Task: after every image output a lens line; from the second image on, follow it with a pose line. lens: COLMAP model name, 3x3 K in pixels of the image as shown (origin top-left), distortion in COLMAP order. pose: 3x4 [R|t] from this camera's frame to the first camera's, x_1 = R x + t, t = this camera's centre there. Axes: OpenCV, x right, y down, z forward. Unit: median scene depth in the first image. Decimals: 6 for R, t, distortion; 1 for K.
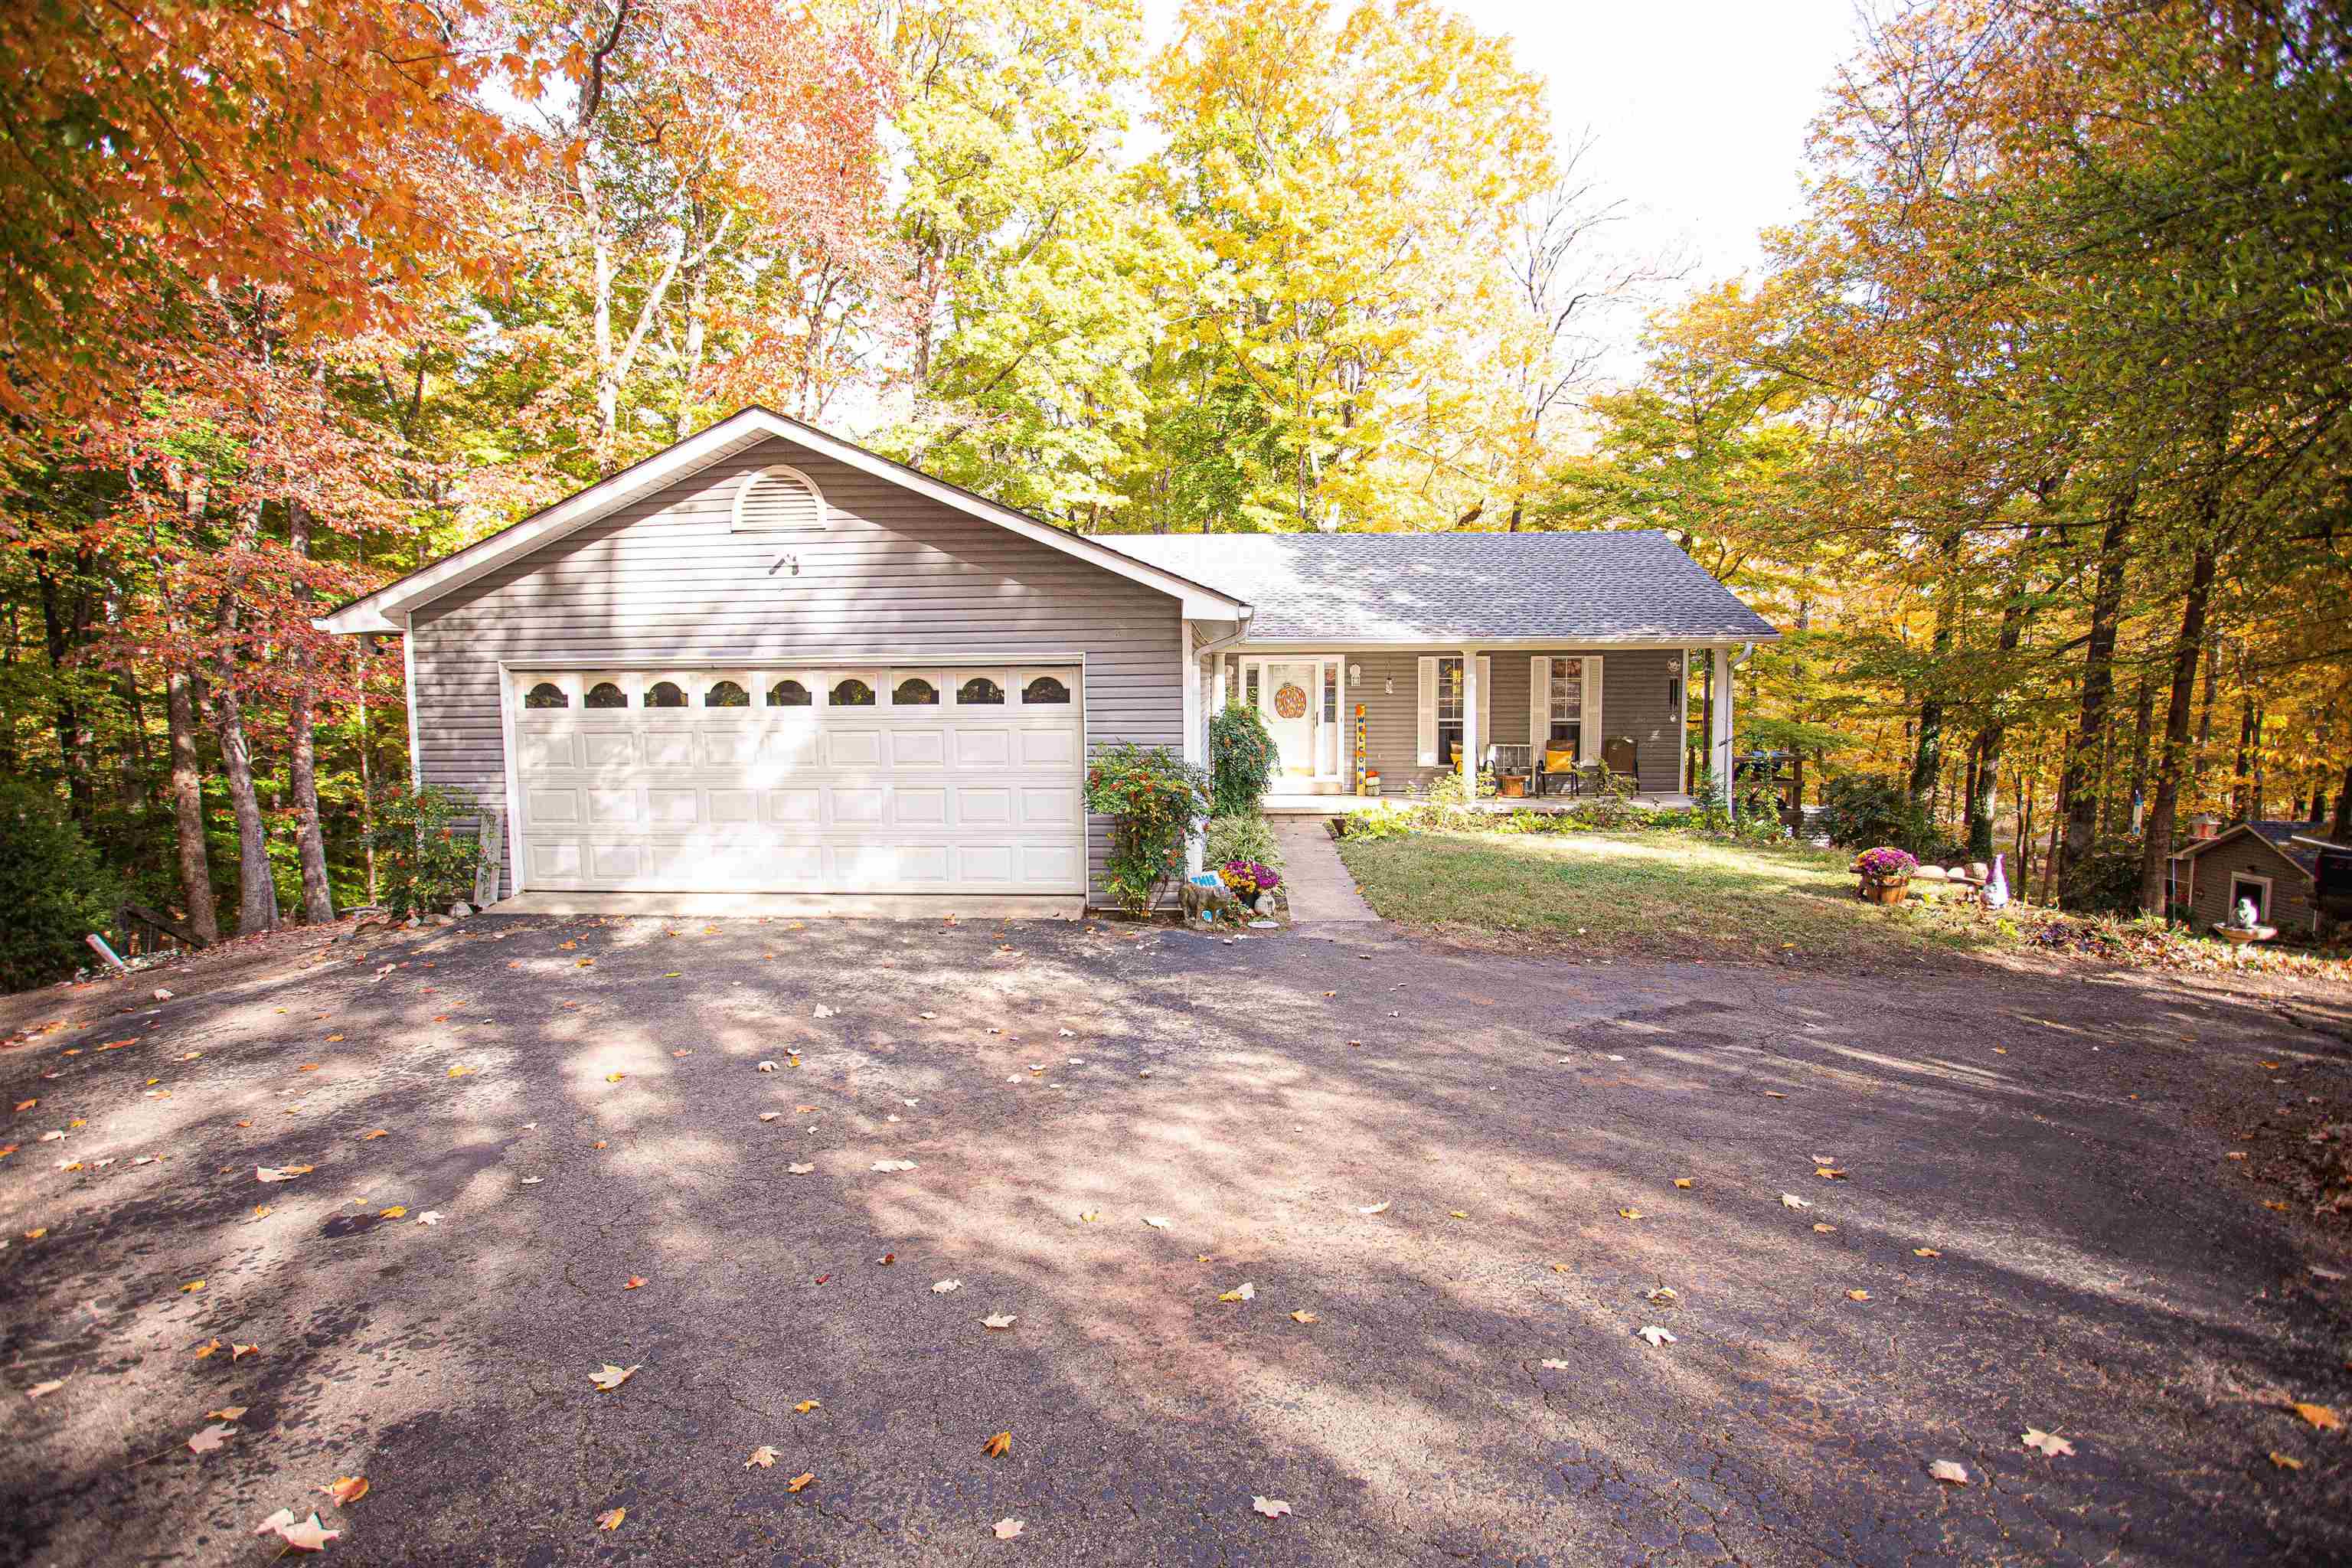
lens RADIAL K [[1154.2, 0, 1180.5], [0, 1154.2, 787.8], [0, 0, 1]] dist [-0.059781, 0.024188]
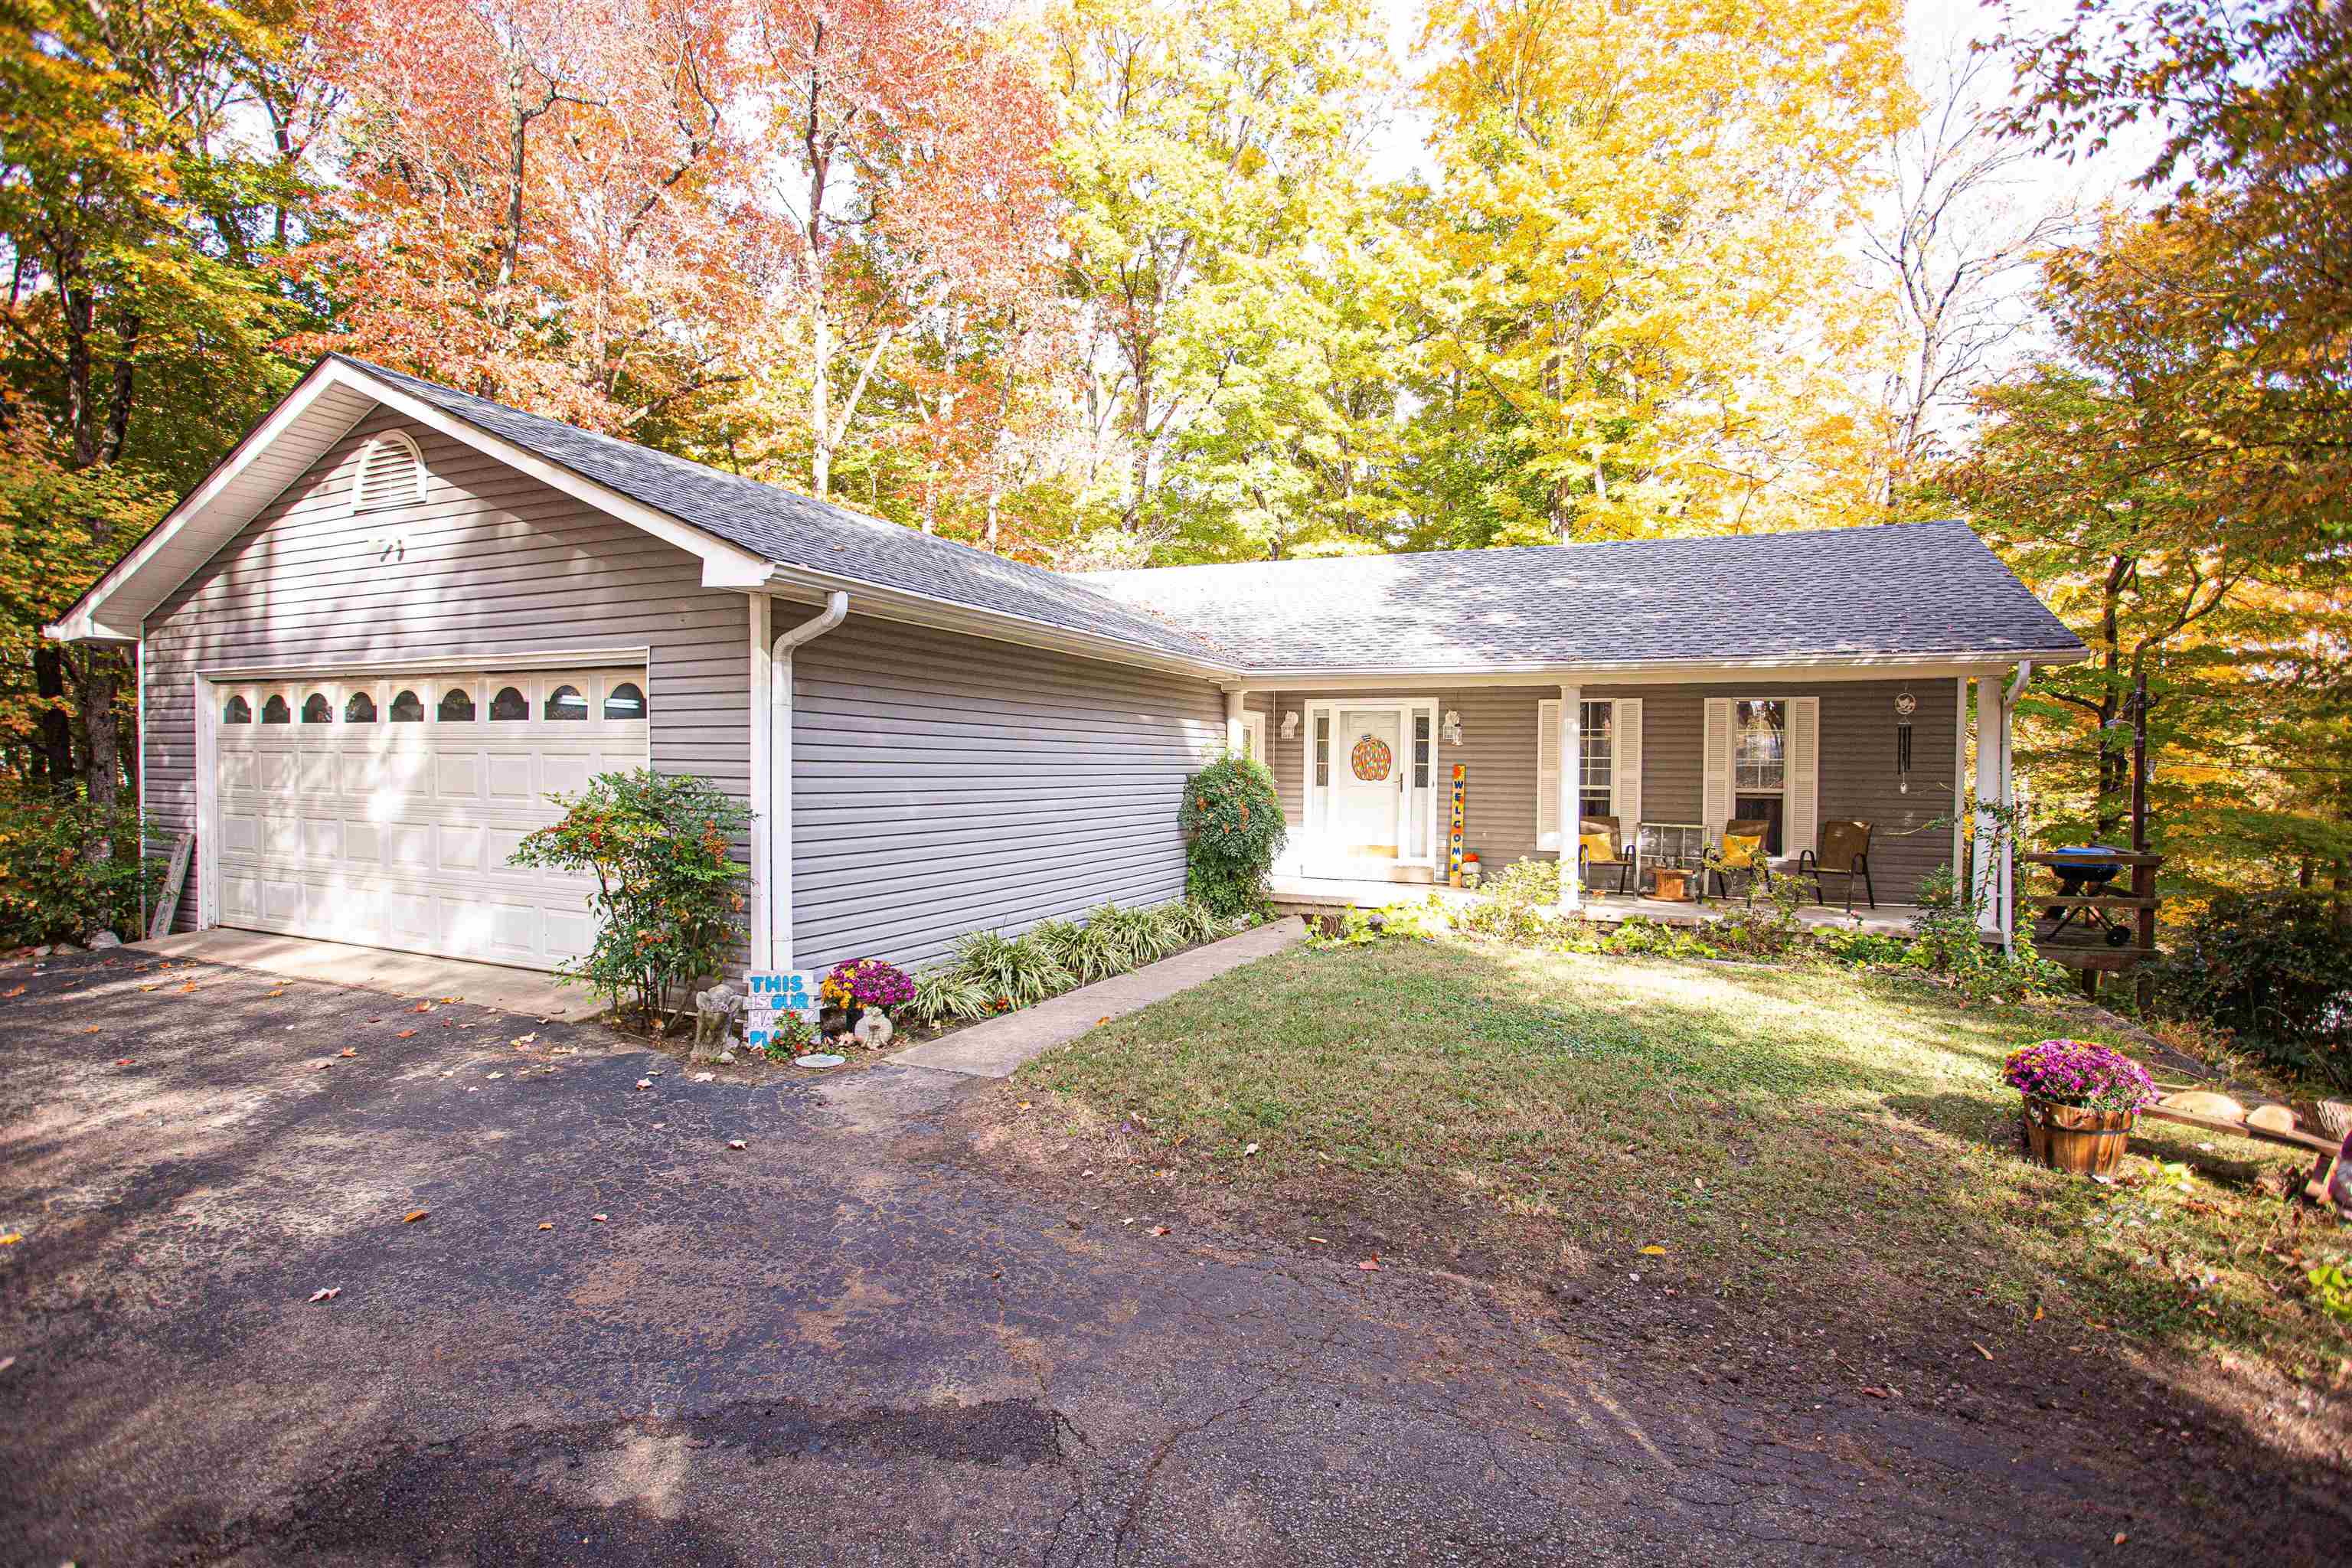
lens RADIAL K [[1154.2, 0, 1157.9], [0, 1154.2, 777.9], [0, 0, 1]] dist [-0.059781, 0.024188]
pose [[0.931622, 0.022101, -0.362756, 0.292479], [-0.051048, 0.996211, -0.070406, -0.001436], [0.359825, 0.084110, 0.929221, 0.290038]]
